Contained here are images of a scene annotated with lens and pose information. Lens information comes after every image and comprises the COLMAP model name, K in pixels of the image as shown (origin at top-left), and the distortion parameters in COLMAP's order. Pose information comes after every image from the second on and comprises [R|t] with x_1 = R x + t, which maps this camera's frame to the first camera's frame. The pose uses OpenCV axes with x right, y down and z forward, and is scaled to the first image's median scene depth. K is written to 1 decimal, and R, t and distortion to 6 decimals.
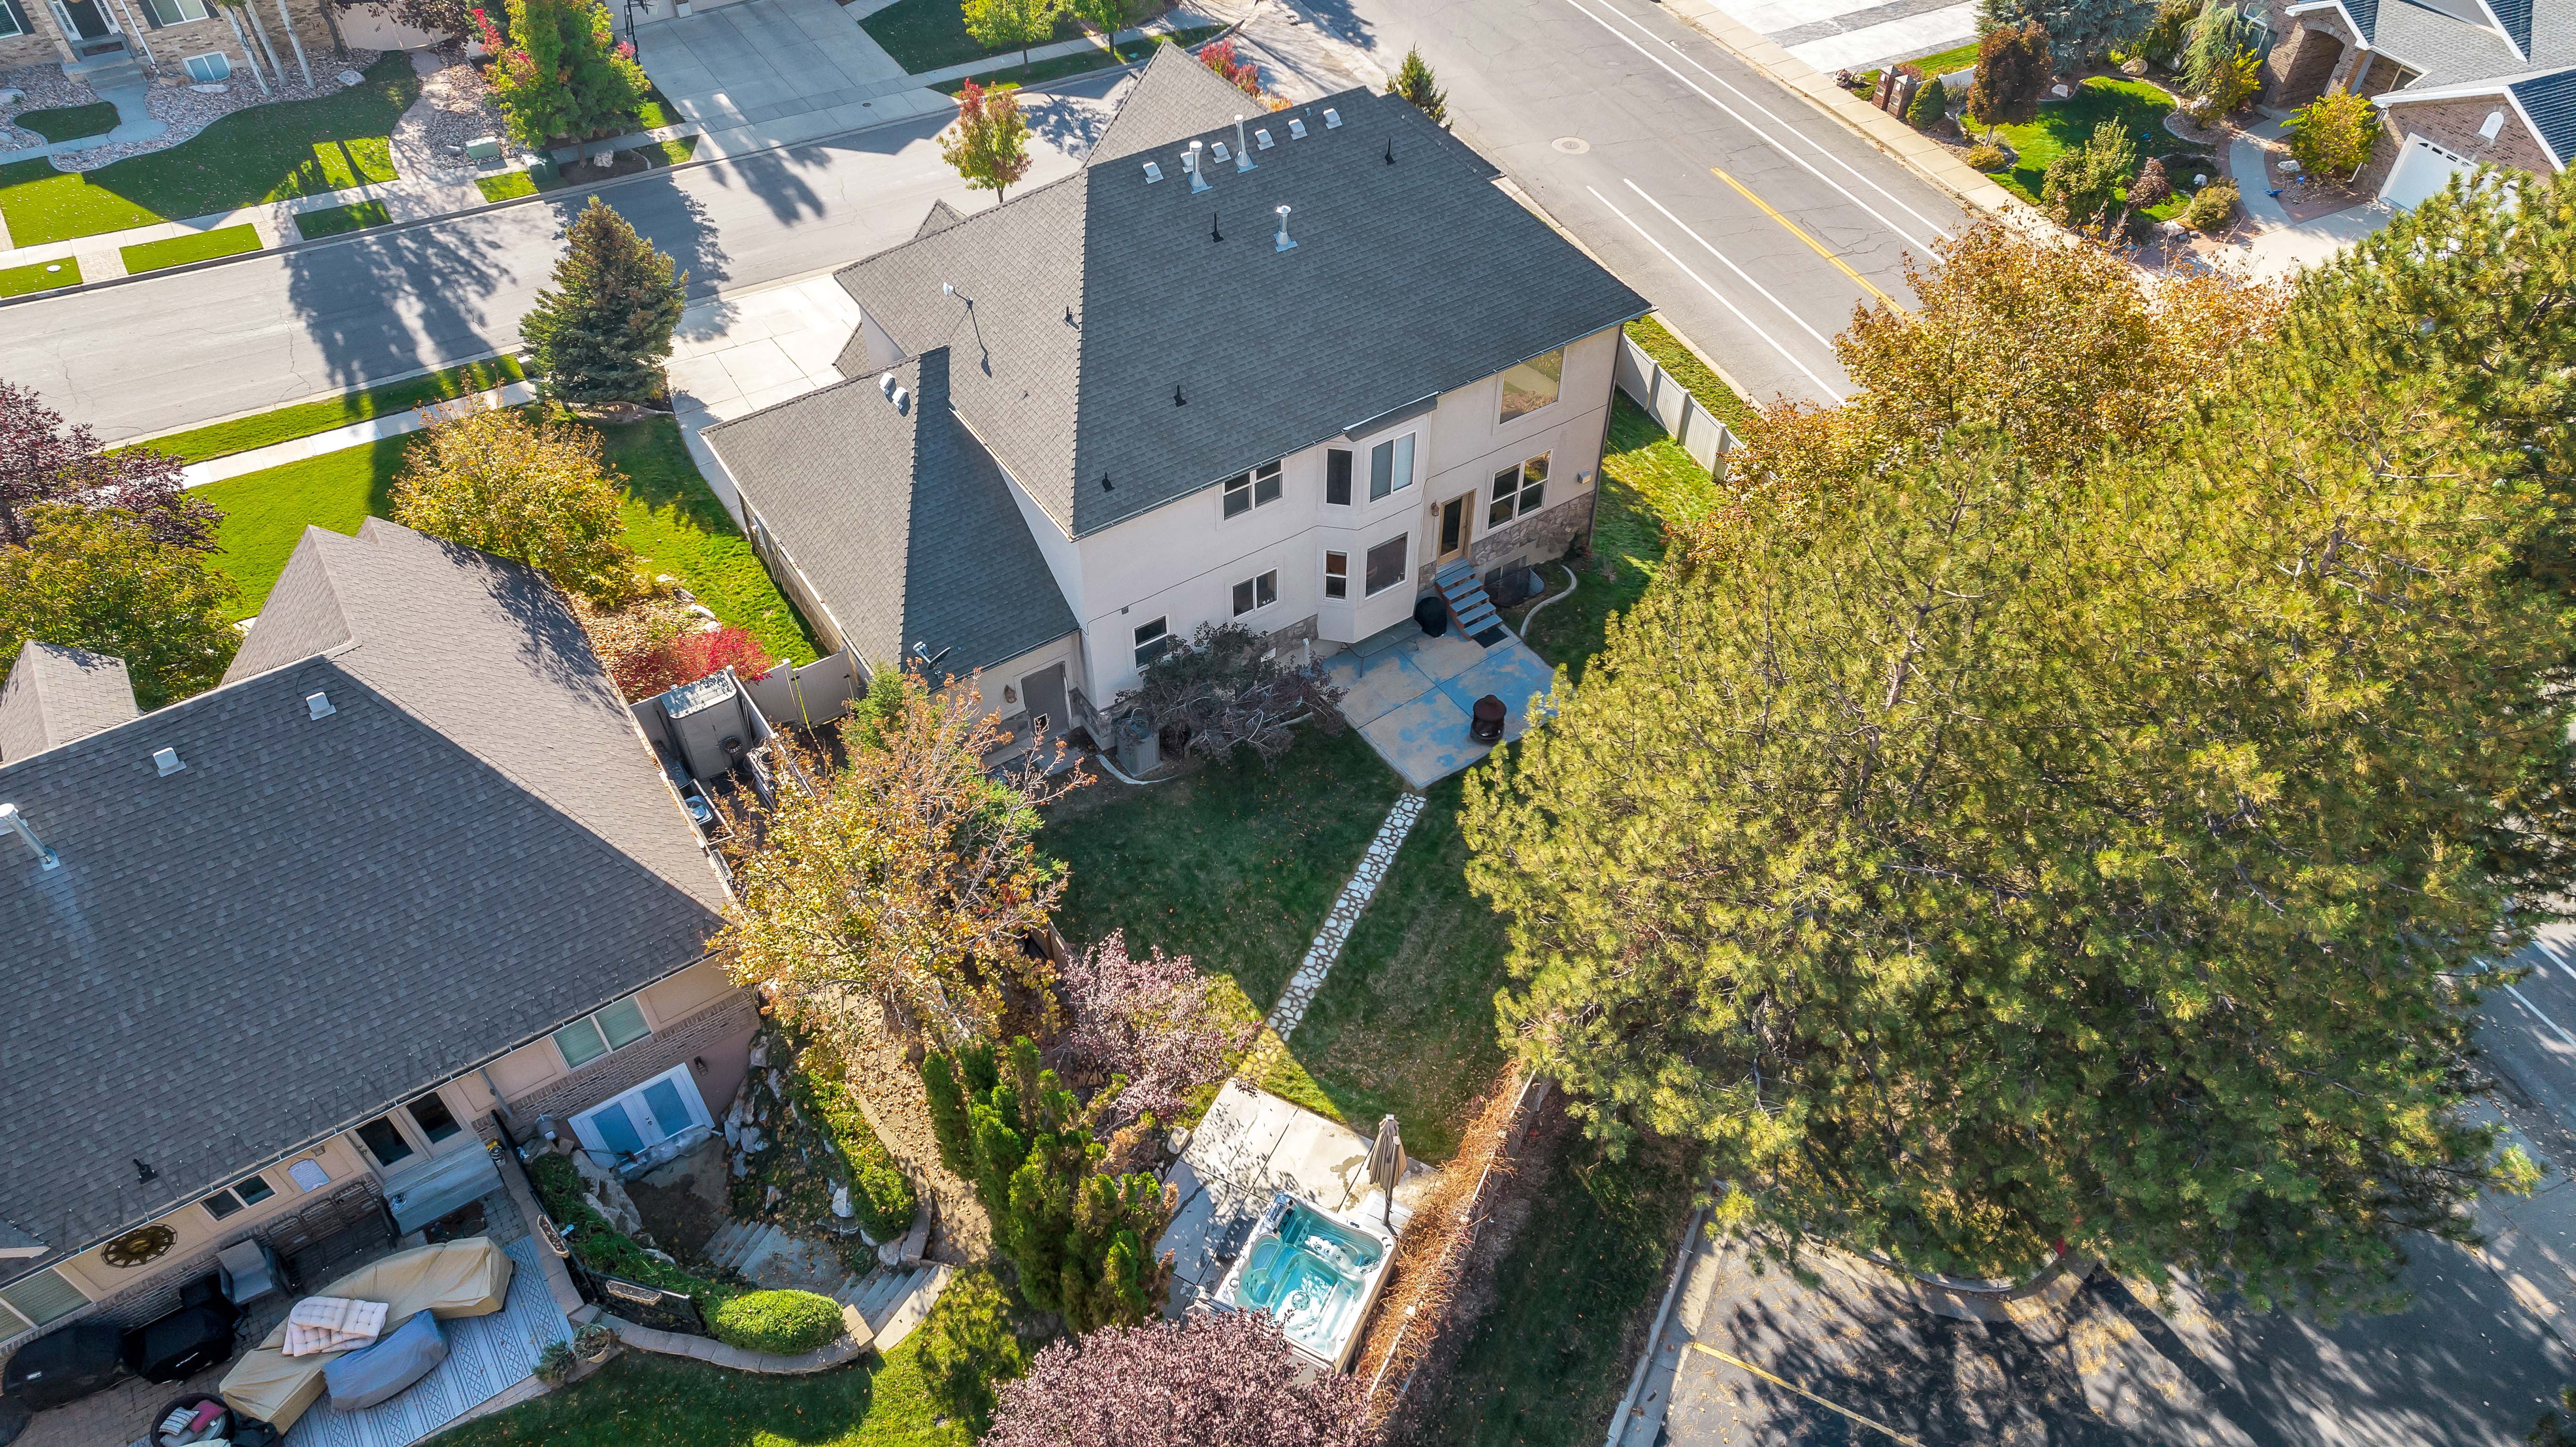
lens RADIAL K [[1658.9, 0, 1300.7], [0, 1658.9, 743.6], [0, 0, 1]] dist [-0.064774, 0.057184]
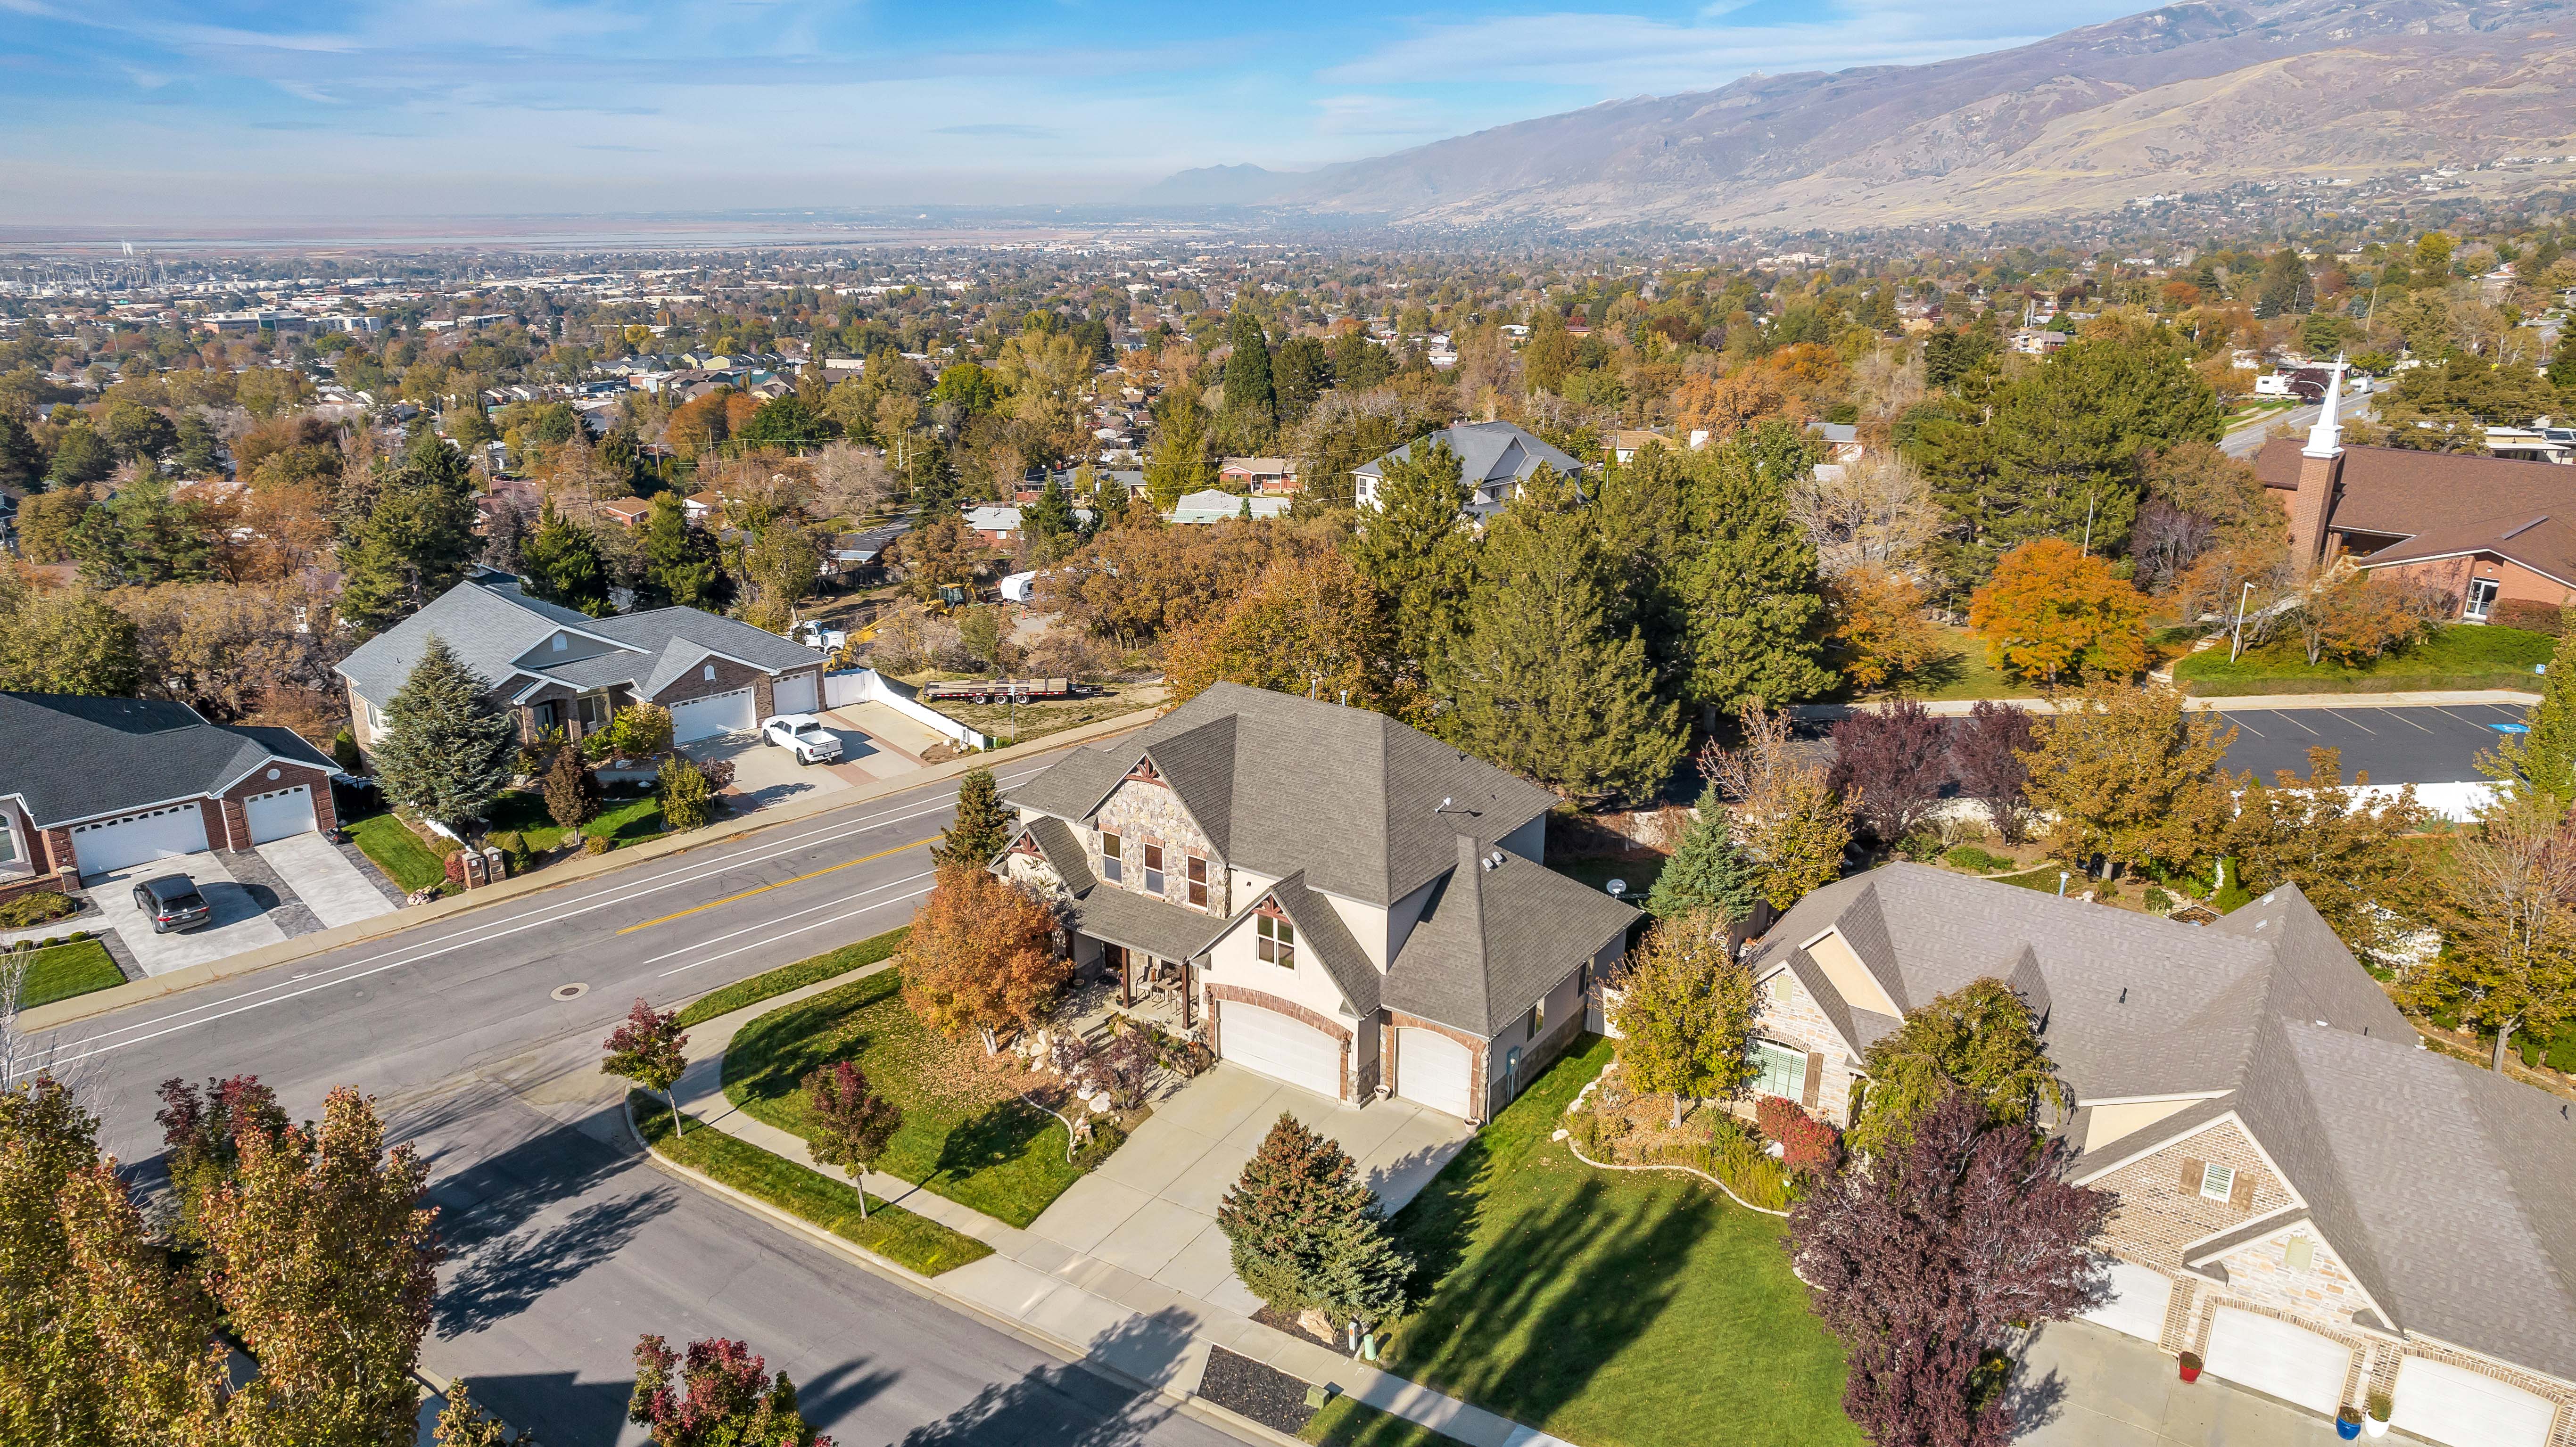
lens RADIAL K [[1658.9, 0, 1305.3], [0, 1658.9, 722.7], [0, 0, 1]] dist [-0.064774, 0.057184]
pose [[-0.364708, -0.279138, 0.888296, -1.520571], [0.653736, 0.602569, 0.457755, -1.126740], [-0.663037, 0.747658, -0.037279, 1.087701]]
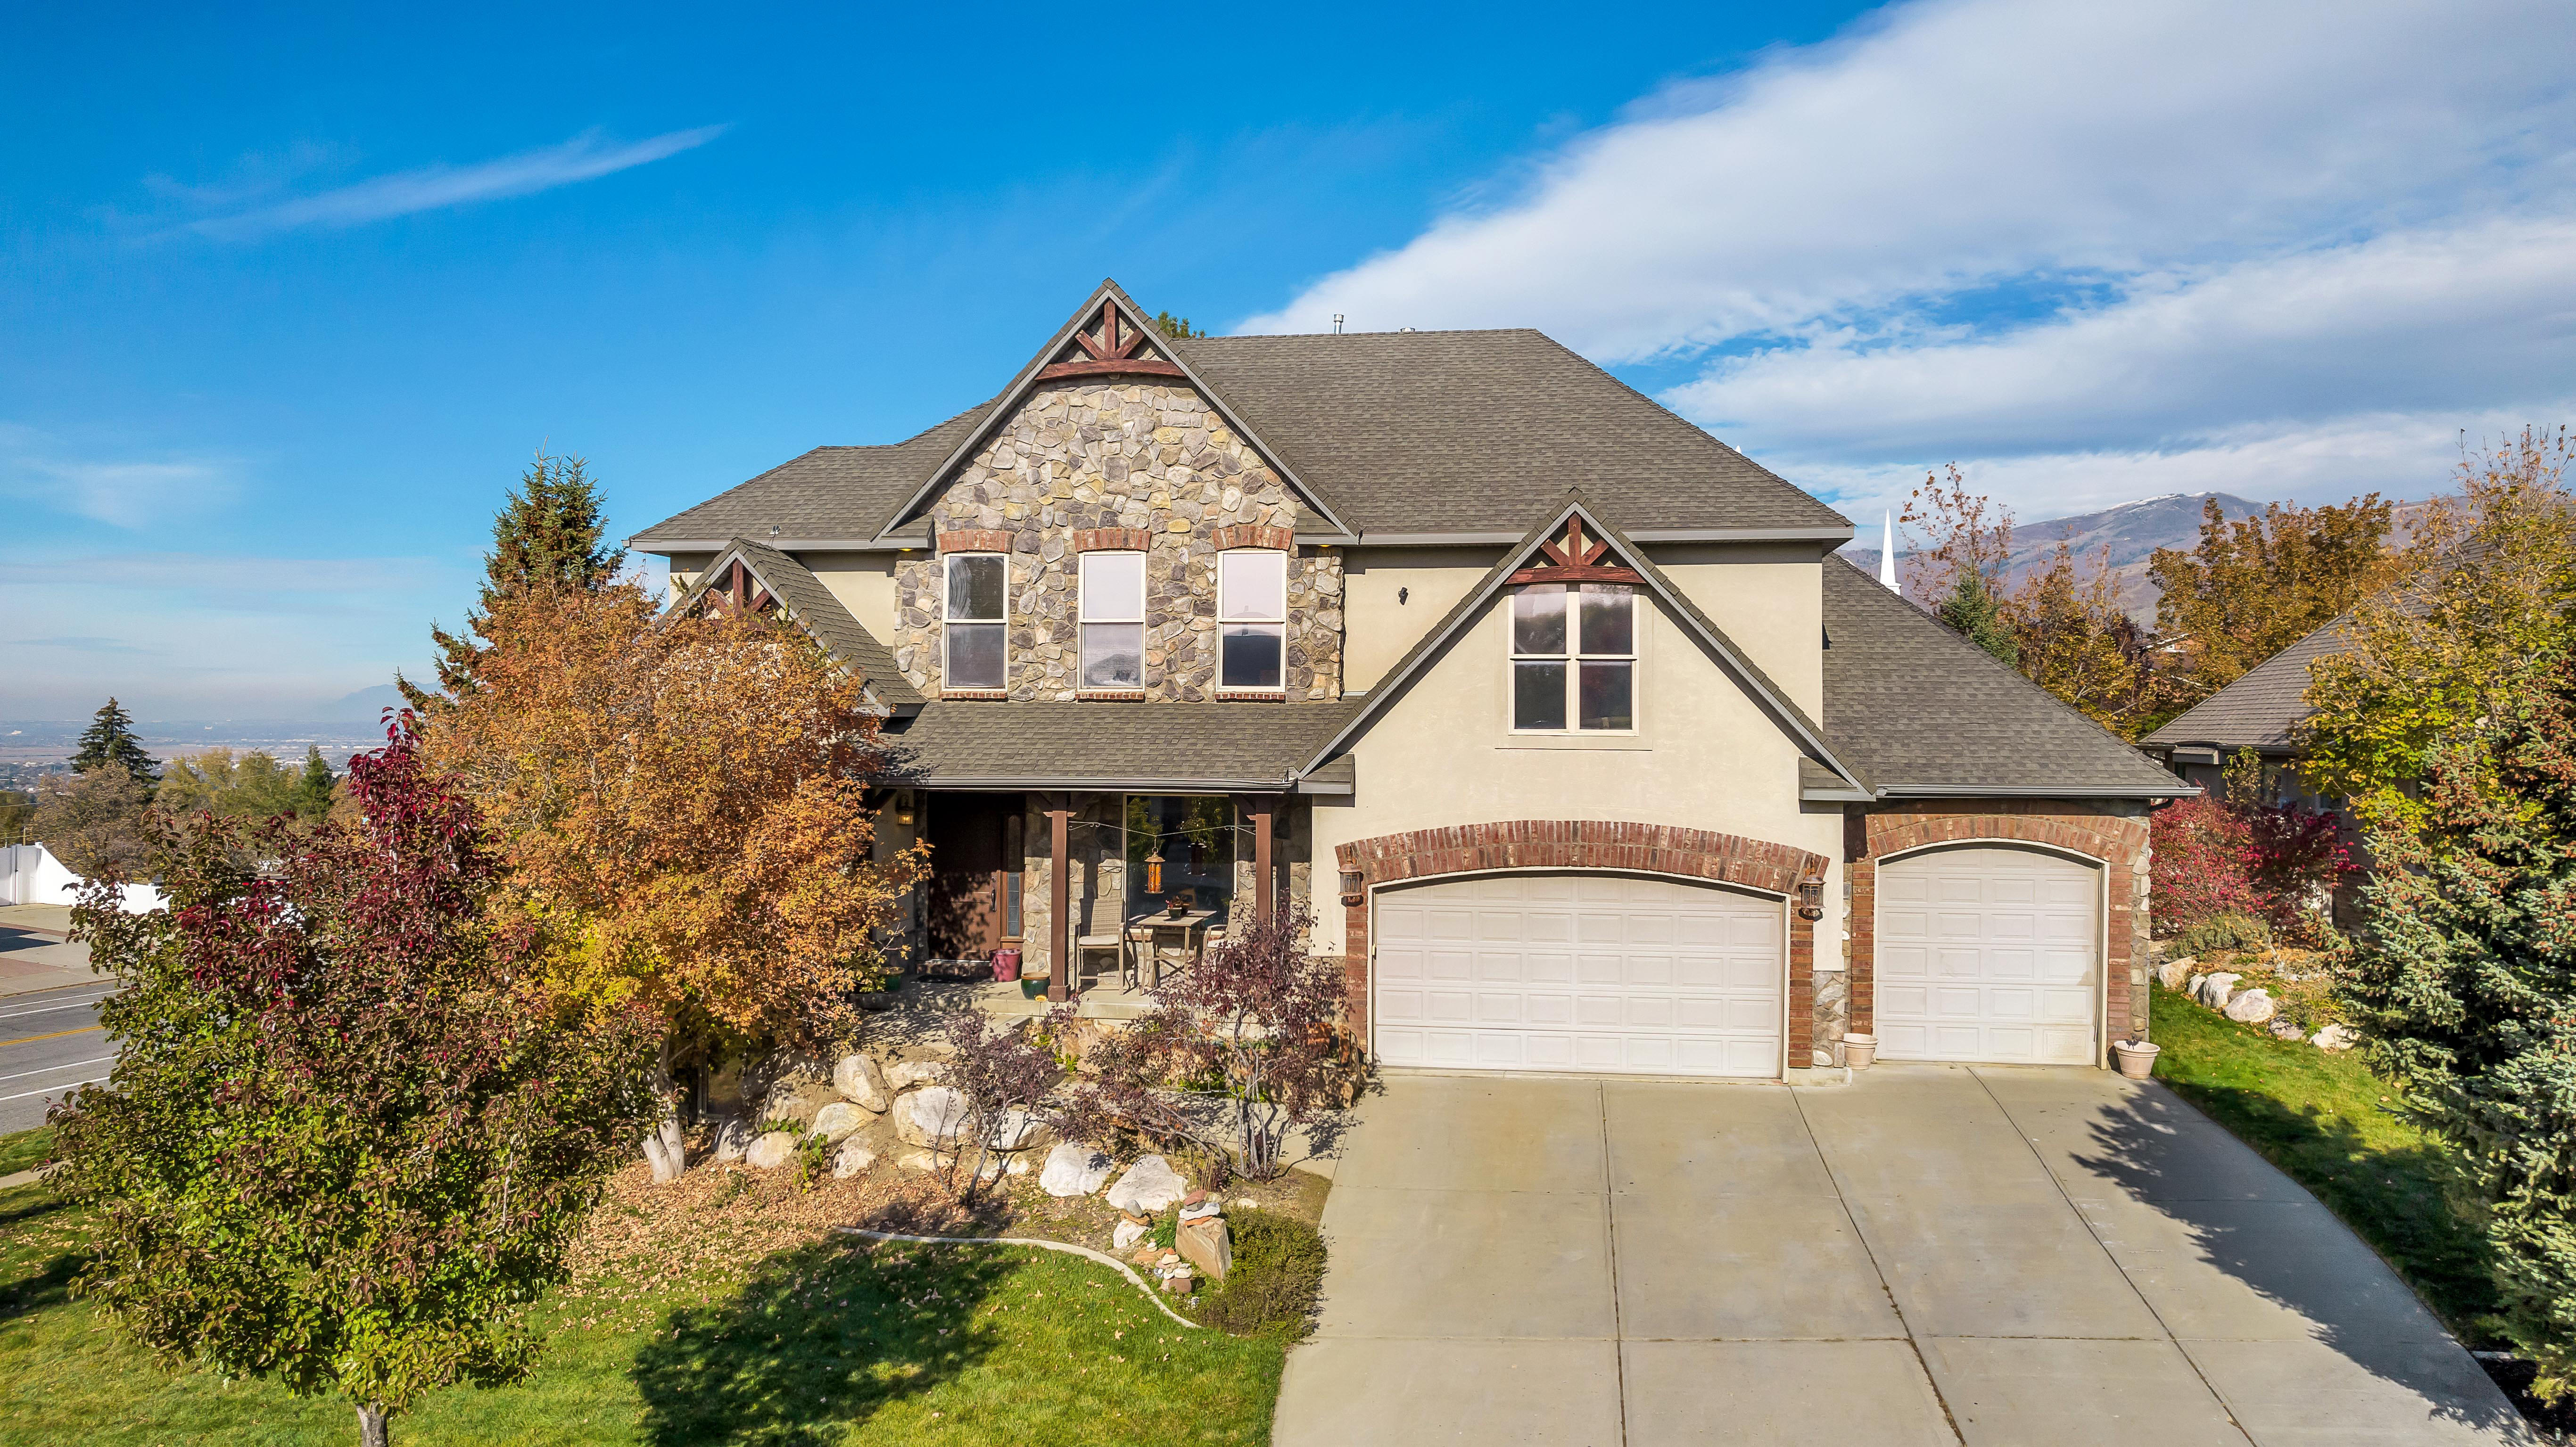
lens RADIAL K [[1658.9, 0, 1291.6], [0, 1658.9, 739.8], [0, 0, 1]] dist [-0.064774, 0.057184]
pose [[-0.732870, 0.005735, 0.680344, -0.567040], [0.480237, 0.712698, 0.511306, -0.662747], [-0.481948, 0.701447, -0.525069, 1.548767]]
